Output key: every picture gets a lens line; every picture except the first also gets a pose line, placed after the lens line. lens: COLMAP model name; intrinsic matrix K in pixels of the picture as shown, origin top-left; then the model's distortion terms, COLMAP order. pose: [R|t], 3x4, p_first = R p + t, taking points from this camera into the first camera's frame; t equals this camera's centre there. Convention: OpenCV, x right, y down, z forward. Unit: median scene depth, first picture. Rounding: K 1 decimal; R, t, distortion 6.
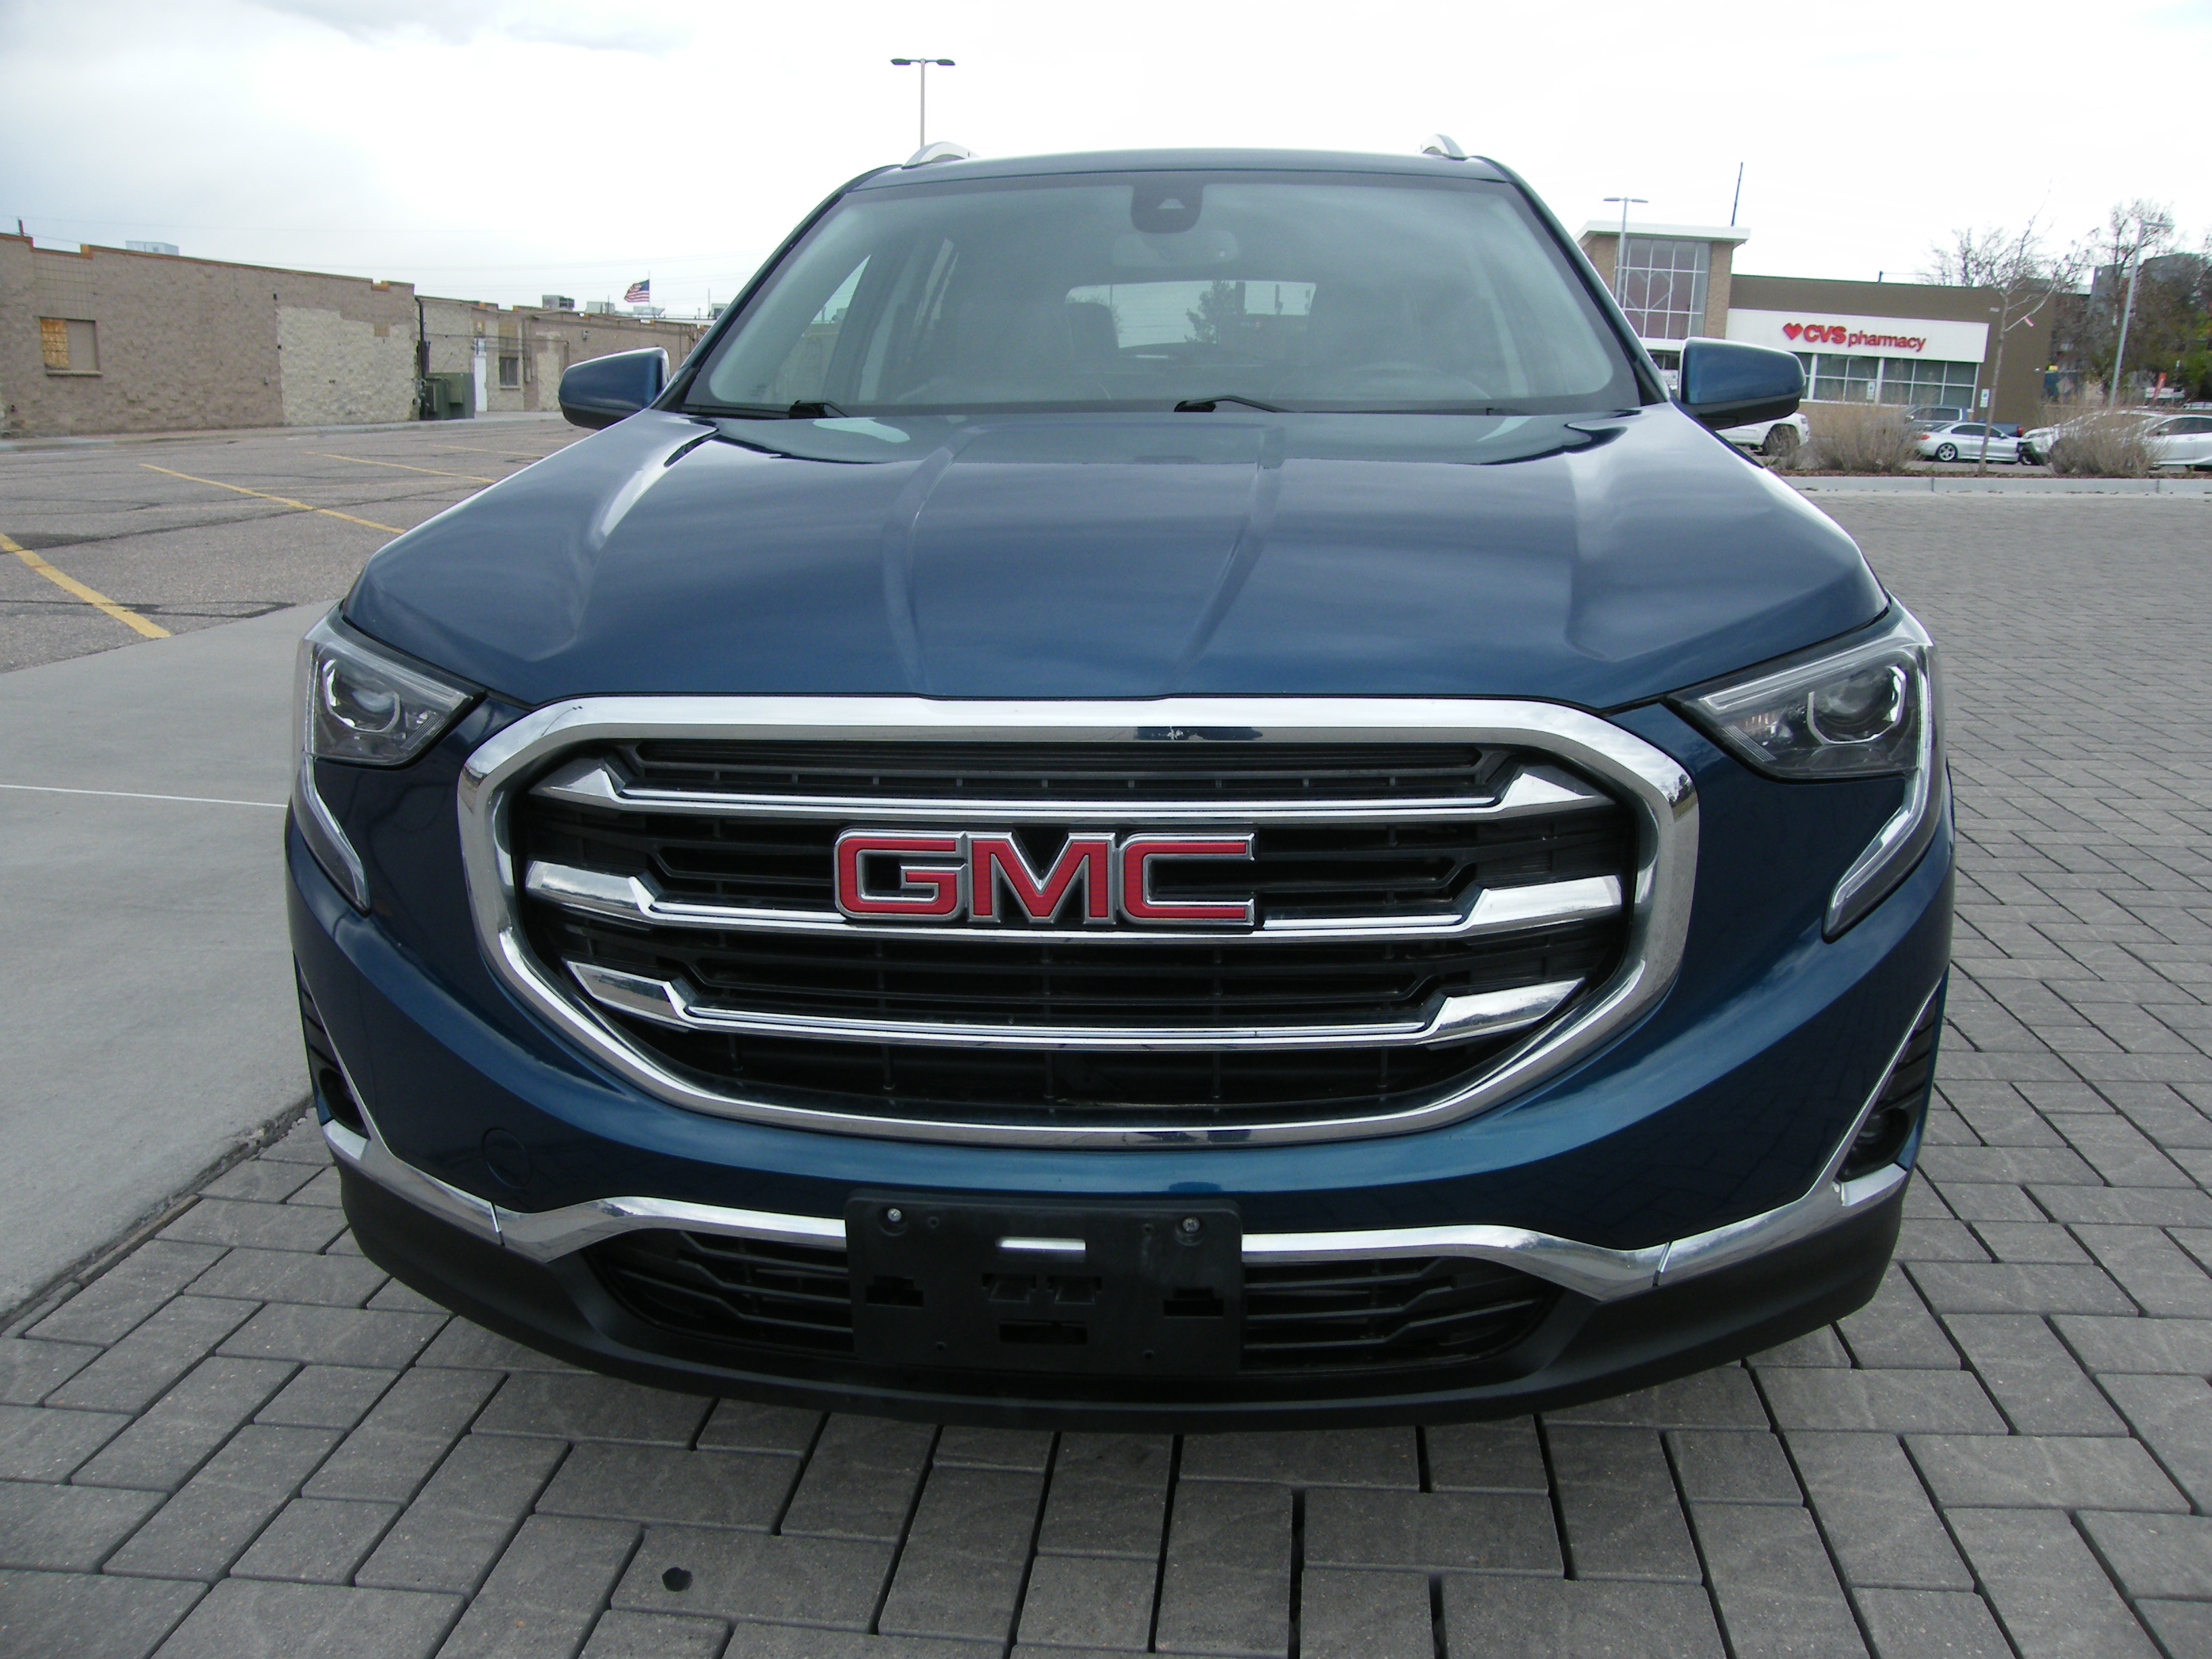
lens RADIAL K [[1771.0, 0, 1106.0], [0, 1771.0, 829.5], [0, 0, 1]] dist [-0.161566, 0.127475]
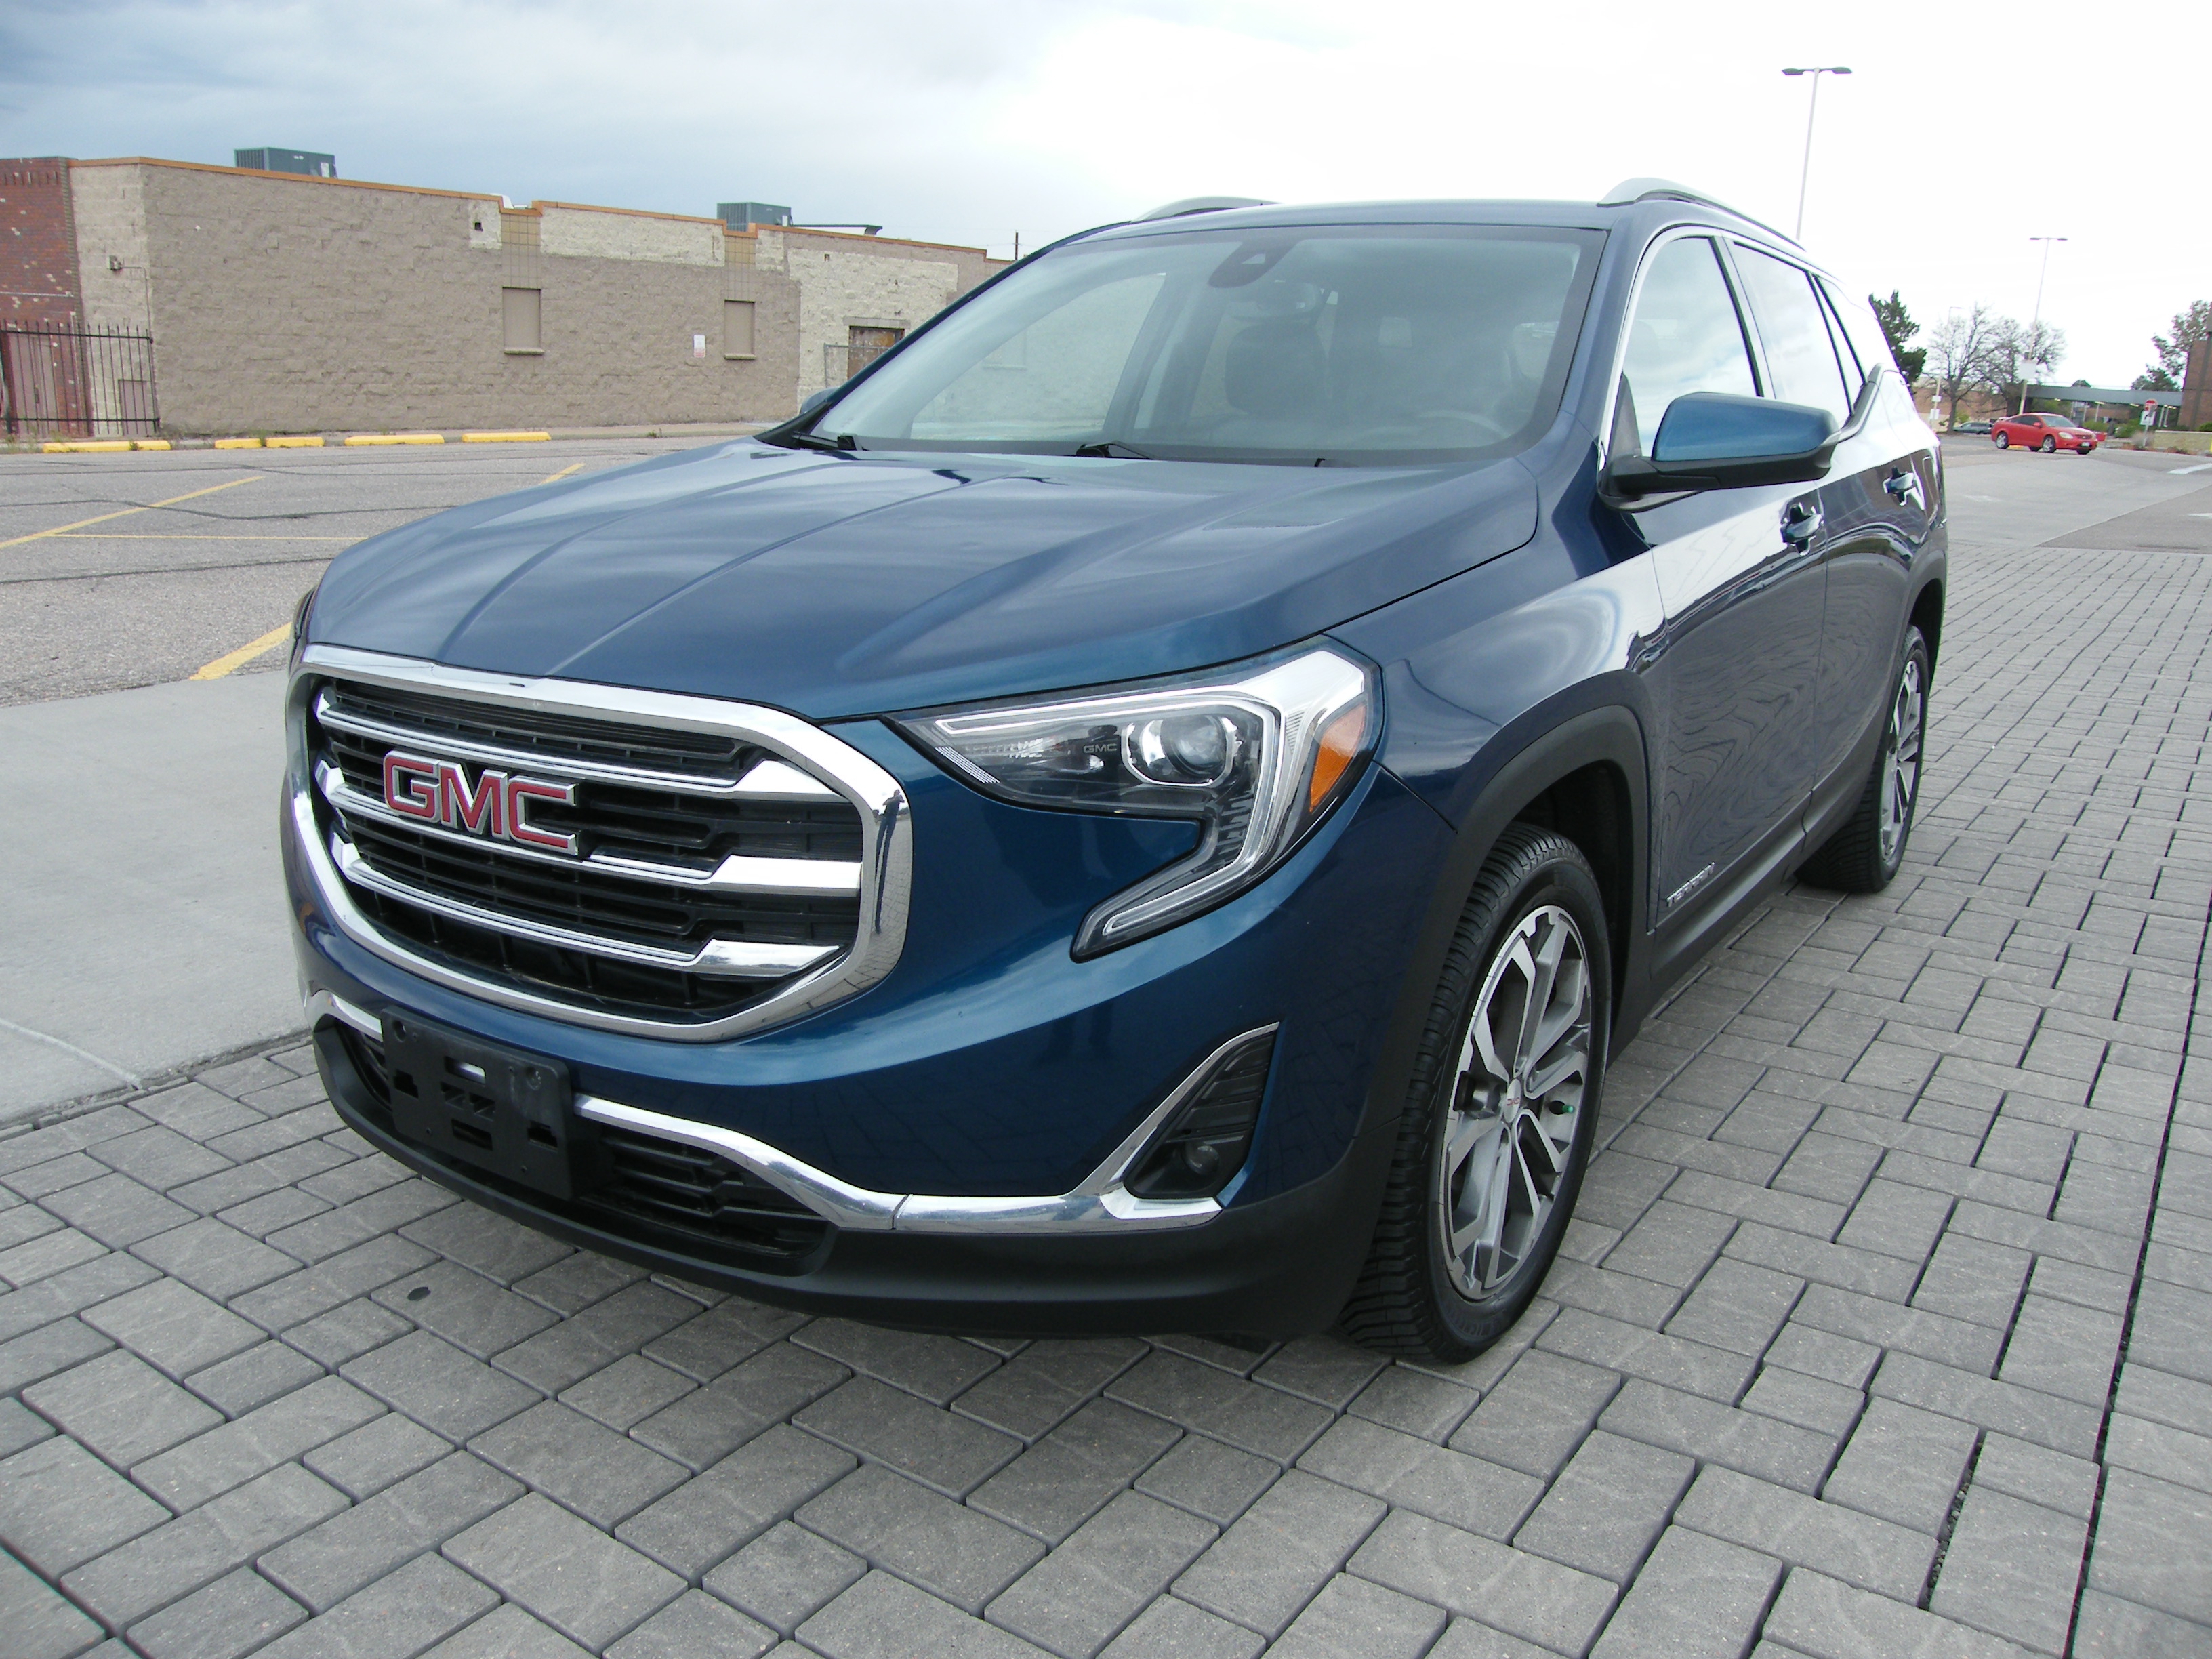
lens RADIAL K [[1771.0, 0, 1106.0], [0, 1771.0, 829.5], [0, 0, 1]] dist [-0.161566, 0.127475]
pose [[0.873349, 0.130036, -0.469418, 0.980865], [-0.132854, 0.990760, 0.027282, -0.049946], [0.468628, 0.038538, 0.882555, 0.032164]]
